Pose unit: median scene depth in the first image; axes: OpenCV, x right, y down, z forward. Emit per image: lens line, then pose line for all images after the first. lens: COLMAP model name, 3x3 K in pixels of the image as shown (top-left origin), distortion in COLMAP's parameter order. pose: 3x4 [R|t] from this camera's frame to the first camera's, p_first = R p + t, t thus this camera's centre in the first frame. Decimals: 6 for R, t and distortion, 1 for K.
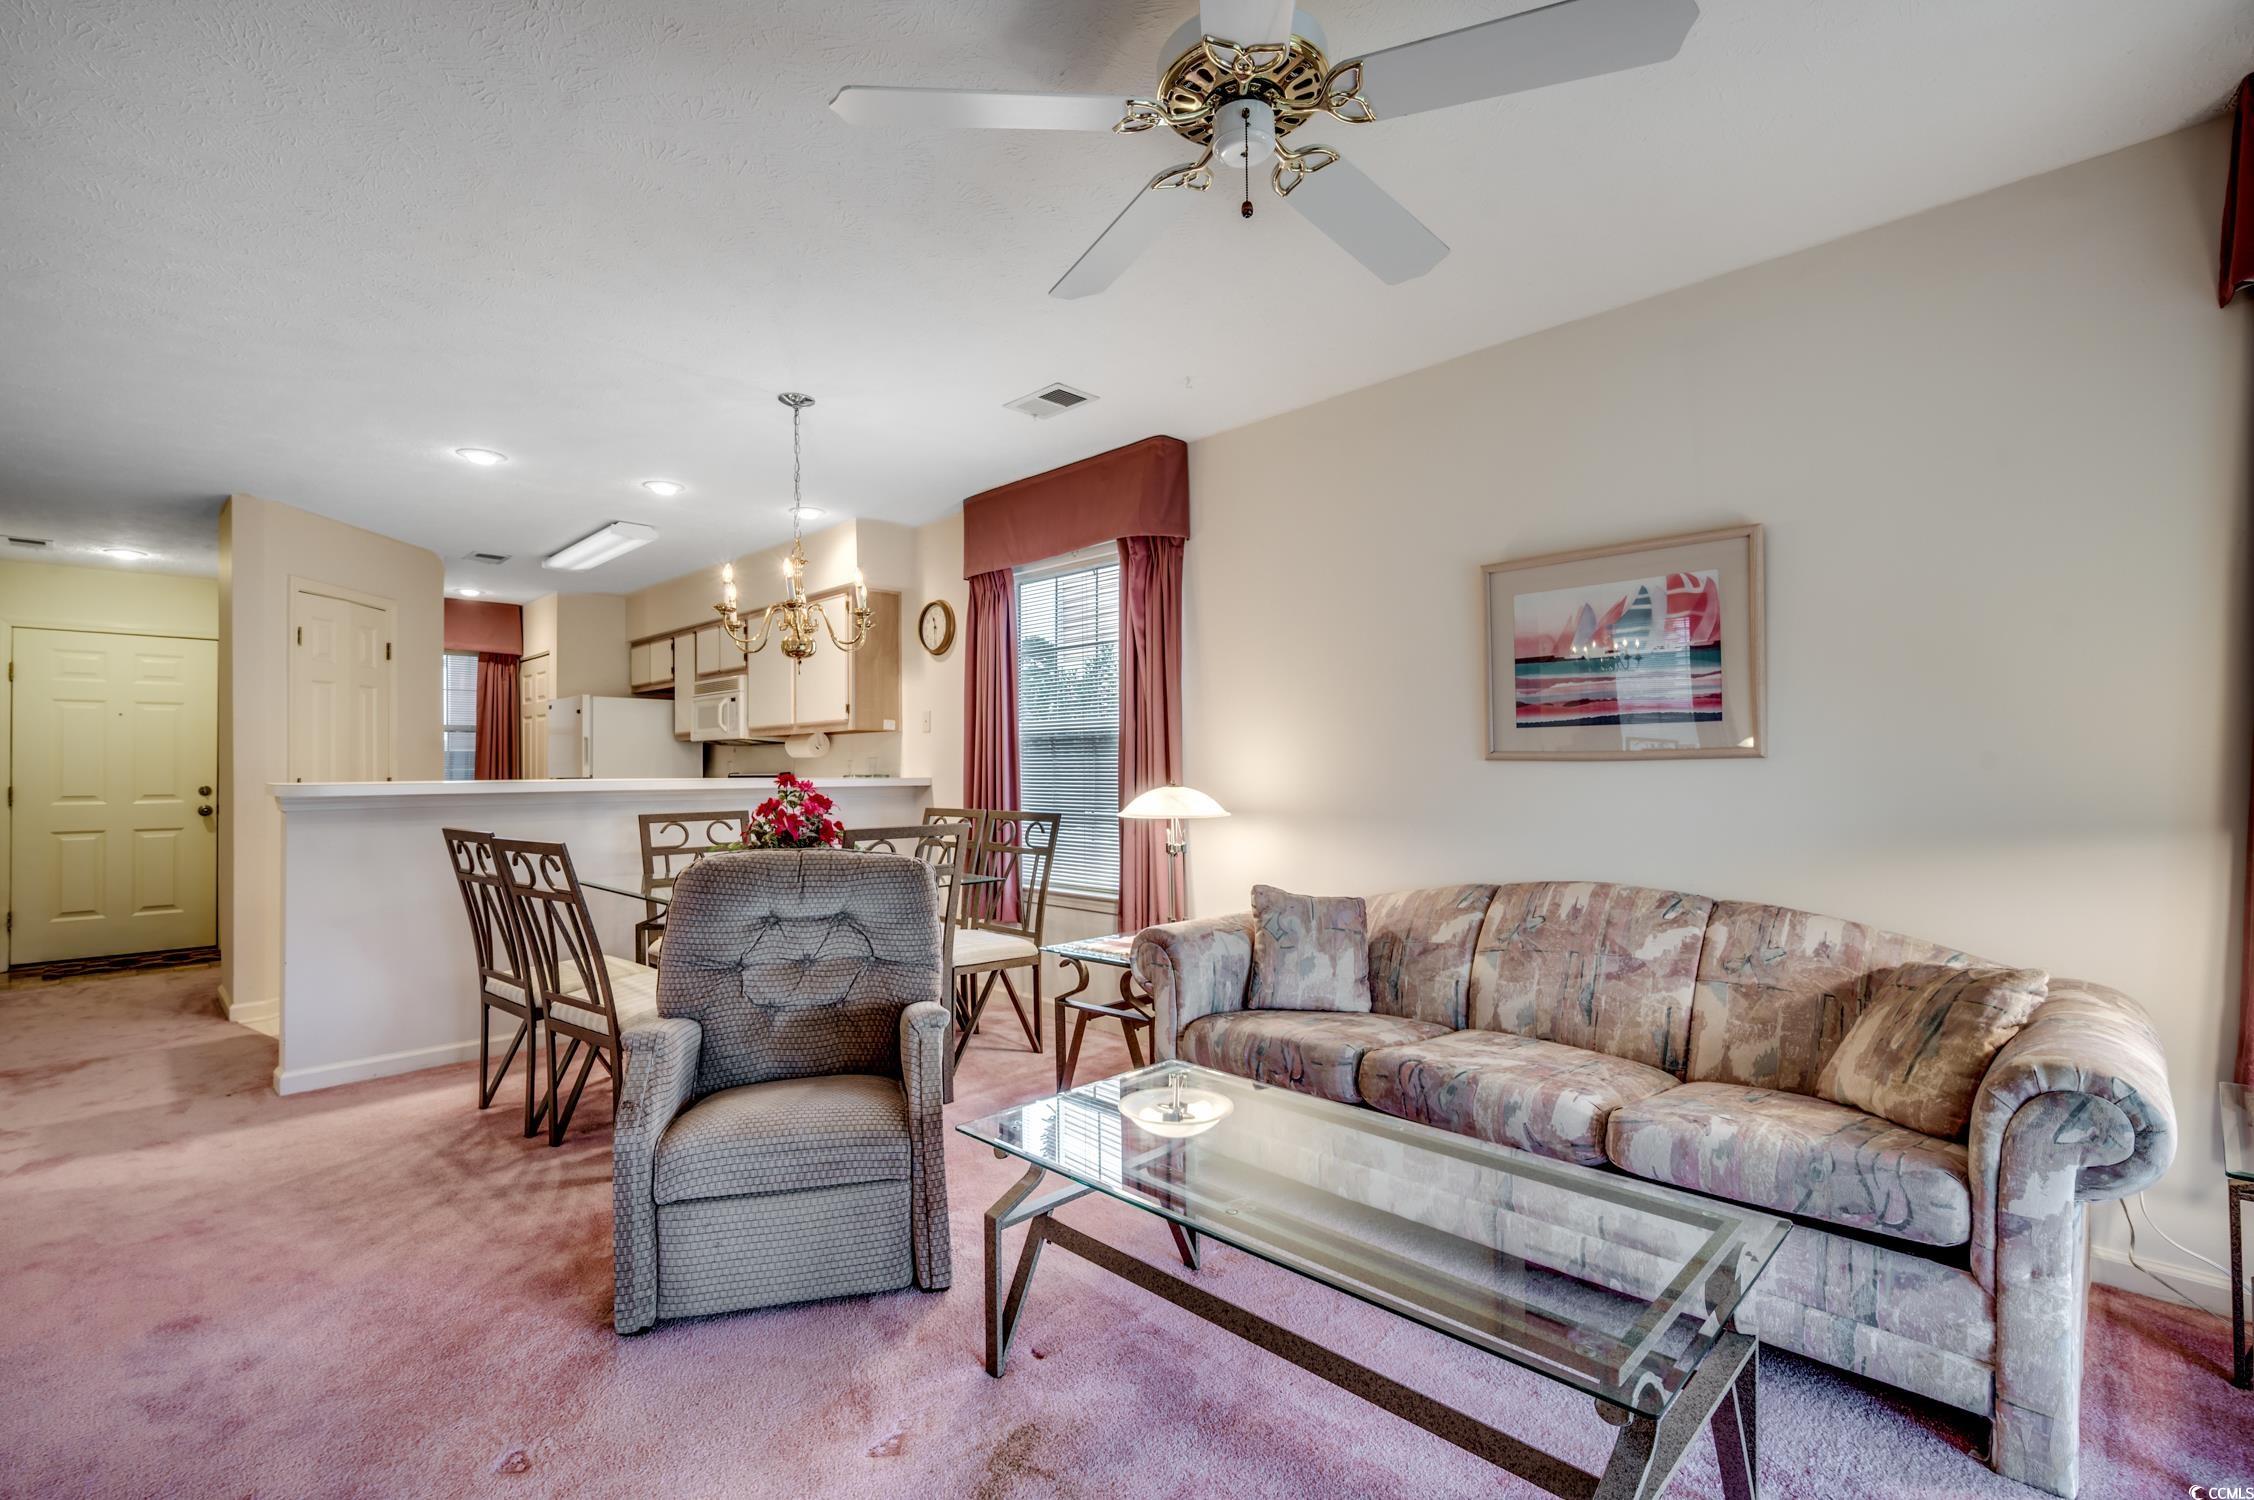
lens RADIAL K [[1003.7, 0, 1127.0], [0, 1003.7, 750.0], [0, 0, 1]] dist [0.001265, -0.000141]
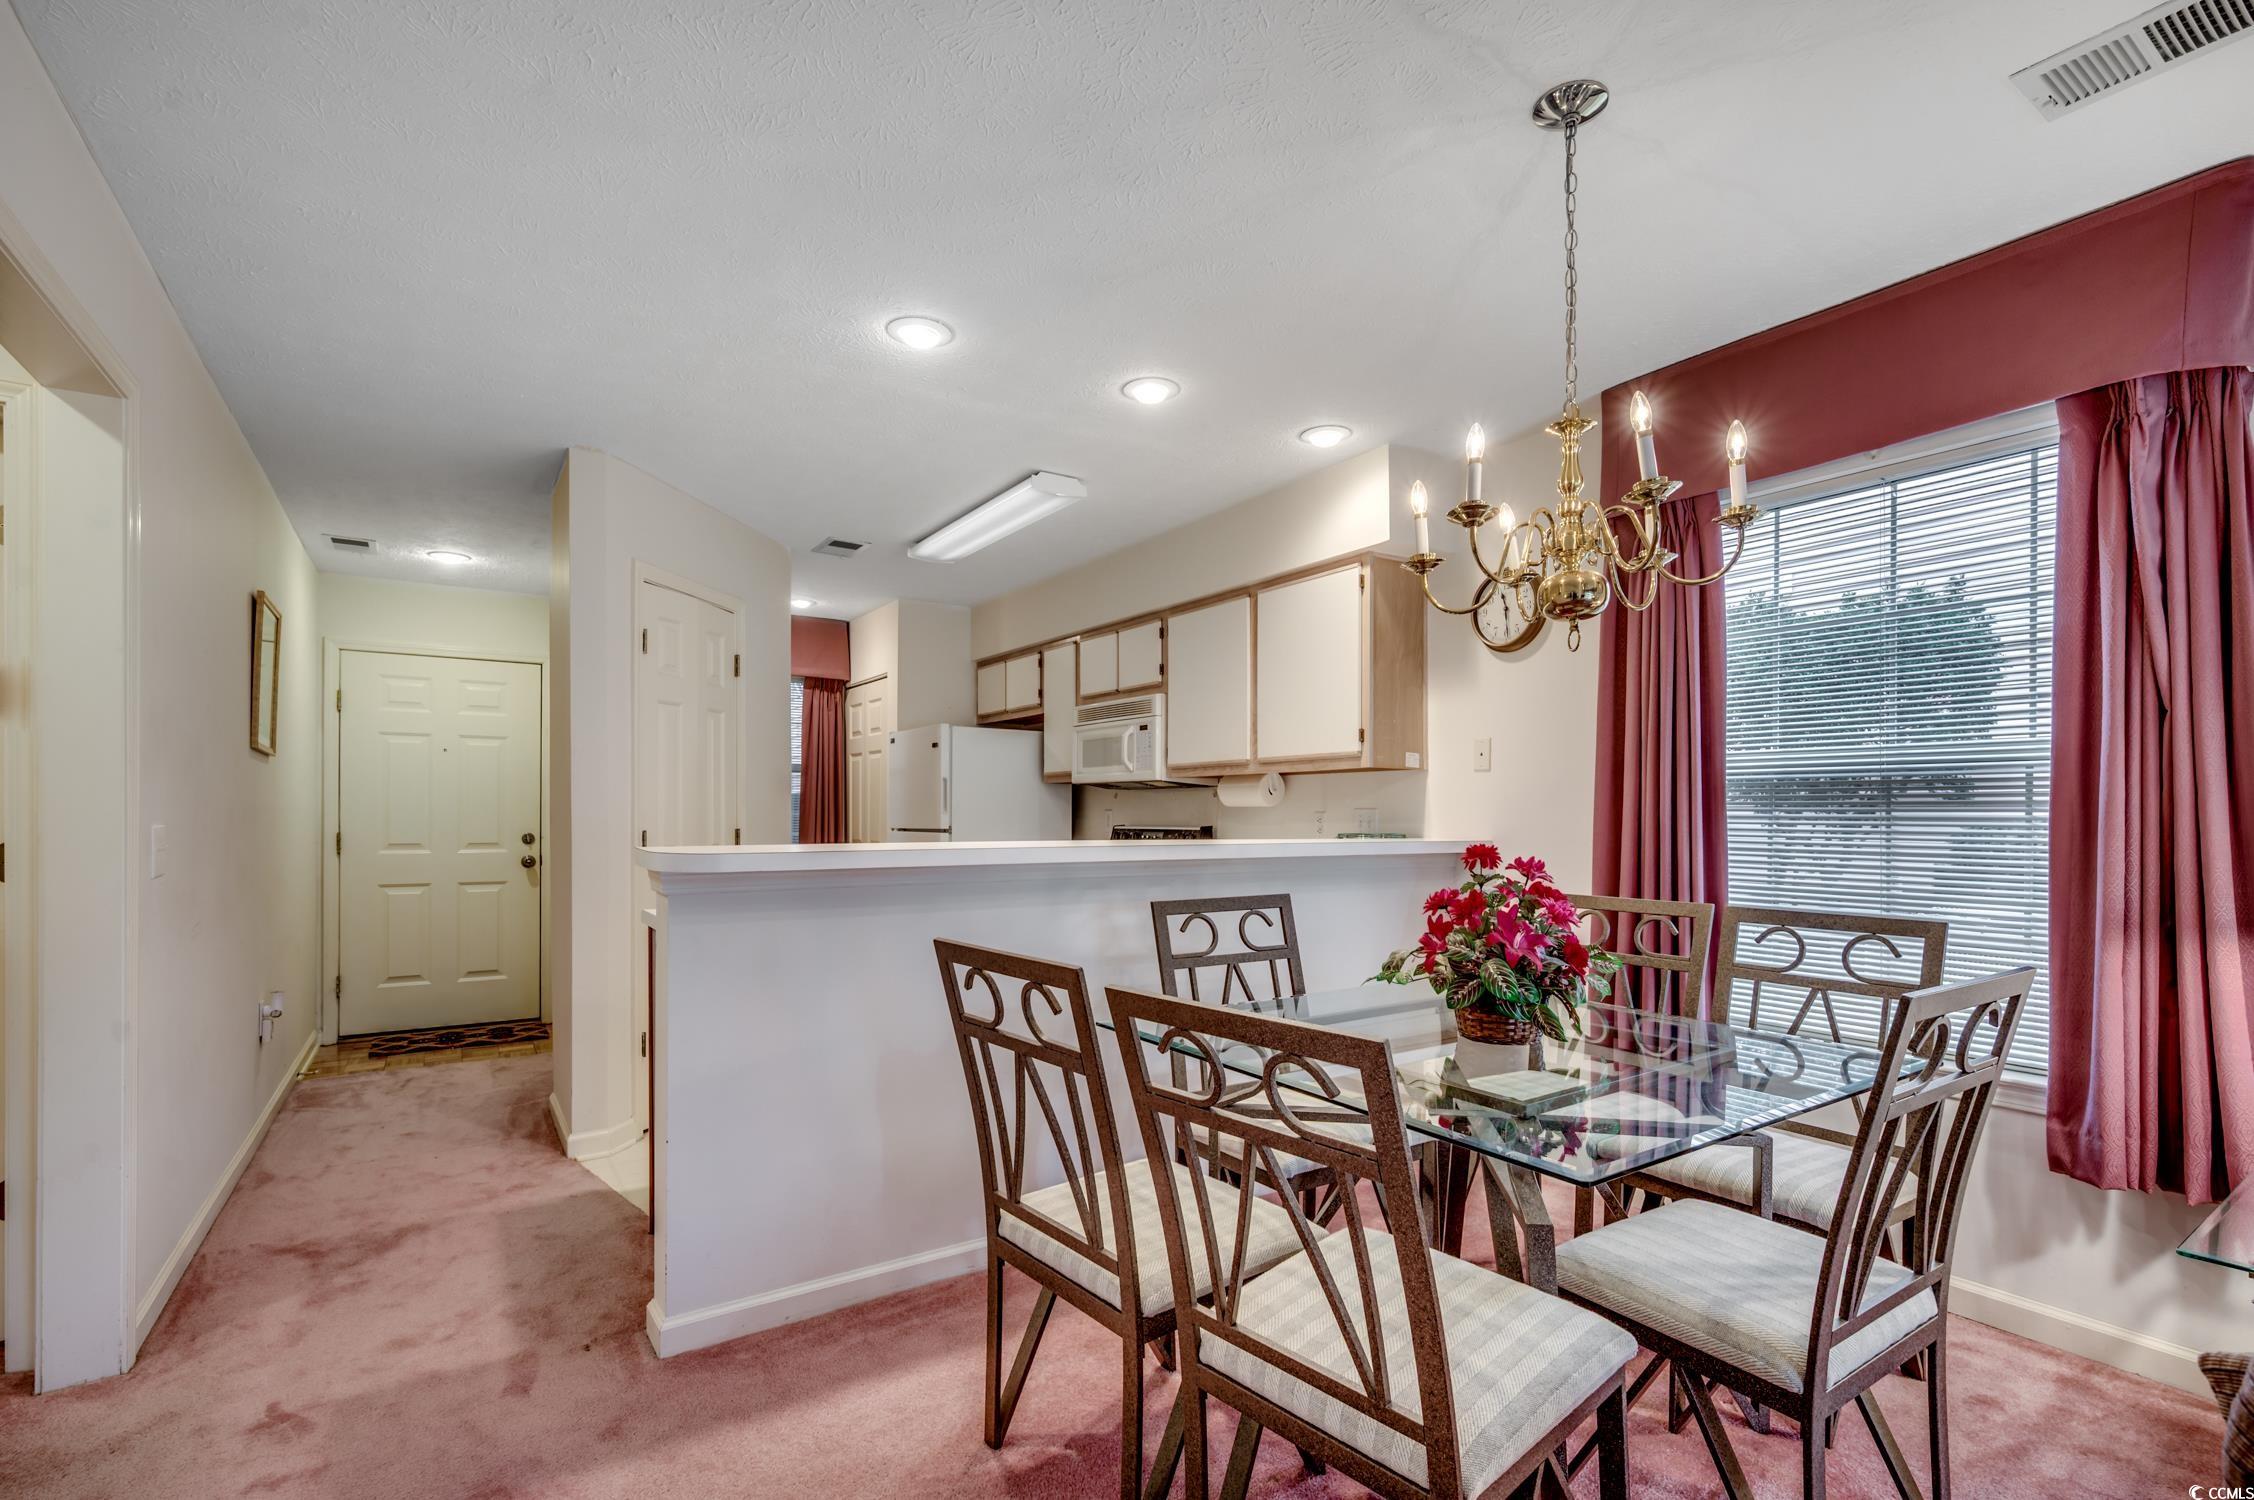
lens RADIAL K [[1032.4, 0, 1130.9], [0, 1032.4, 808.6], [0, 0, 1]] dist [0.000258, 0.000202]
pose [[0.979493, 0.009192, -0.201266, -0.362839], [-0.006603, 0.999887, 0.013529, -0.001065], [0.201368, -0.011923, 0.979443, 0.368188]]
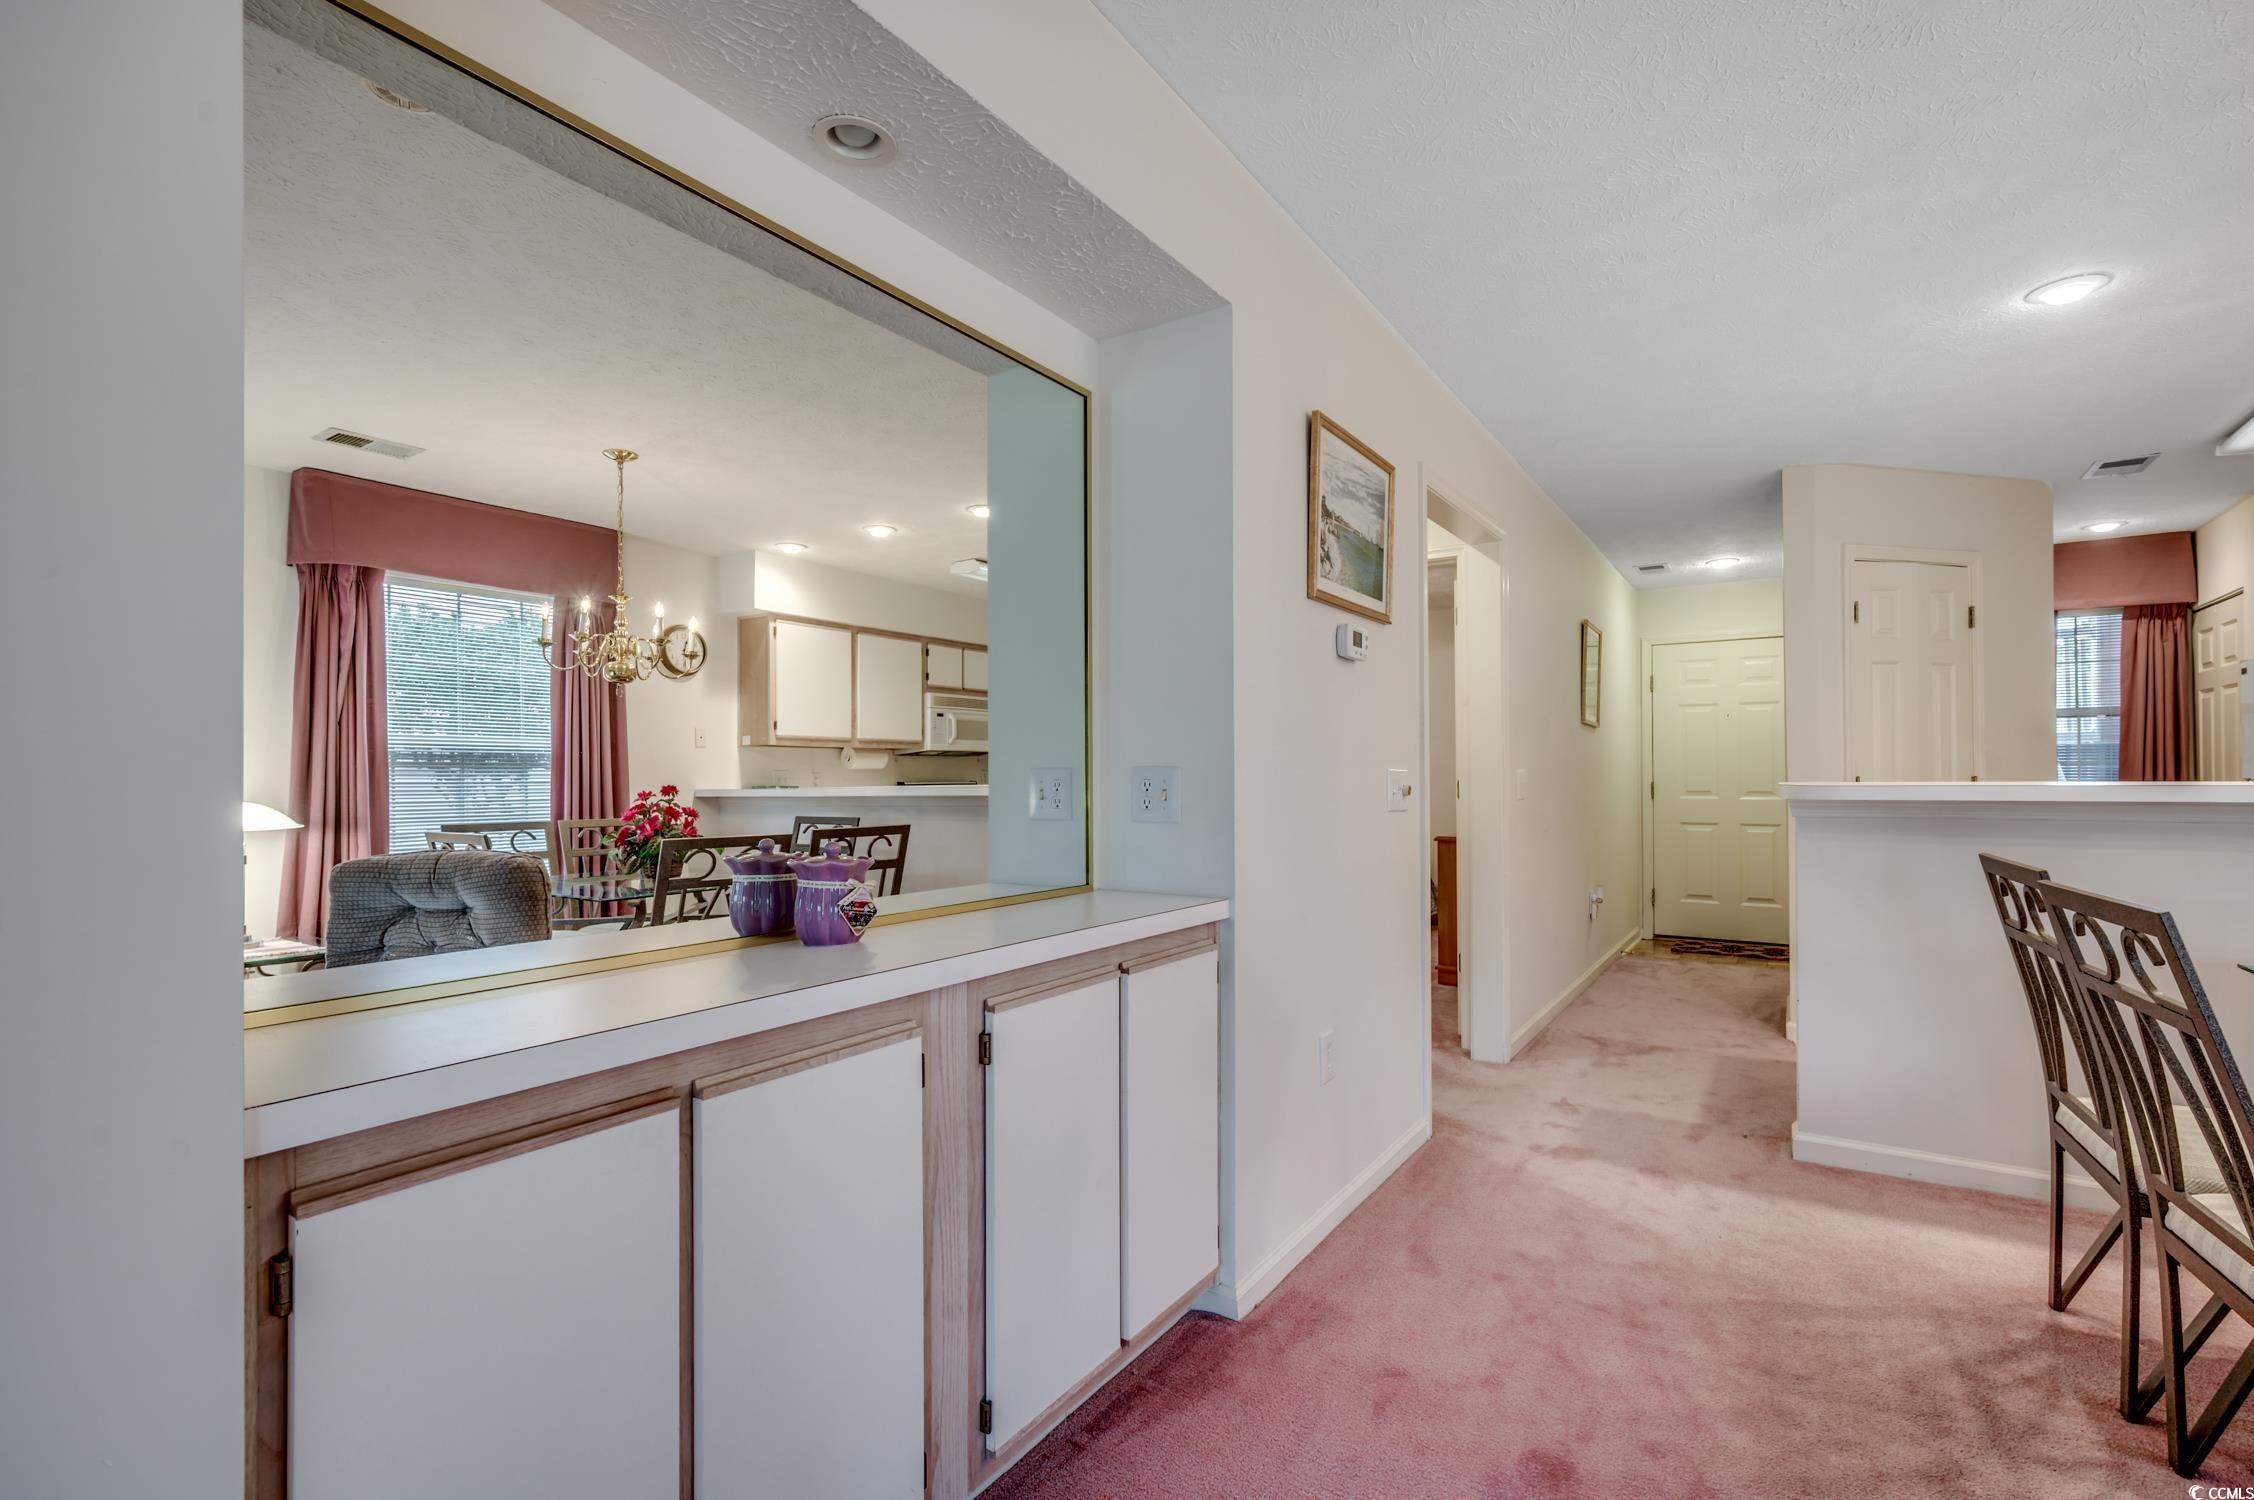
lens RADIAL K [[1007.2, 0, 1136.5], [0, 1007.2, 769.8], [0, 0, 1]] dist [0.000821, 0.000252]
pose [[0.195391, 0.000815, -0.980725, -0.110080], [0.020533, 0.999777, 0.004922, 0.006077], [0.980510, -0.021099, 0.195331, 0.257752]]
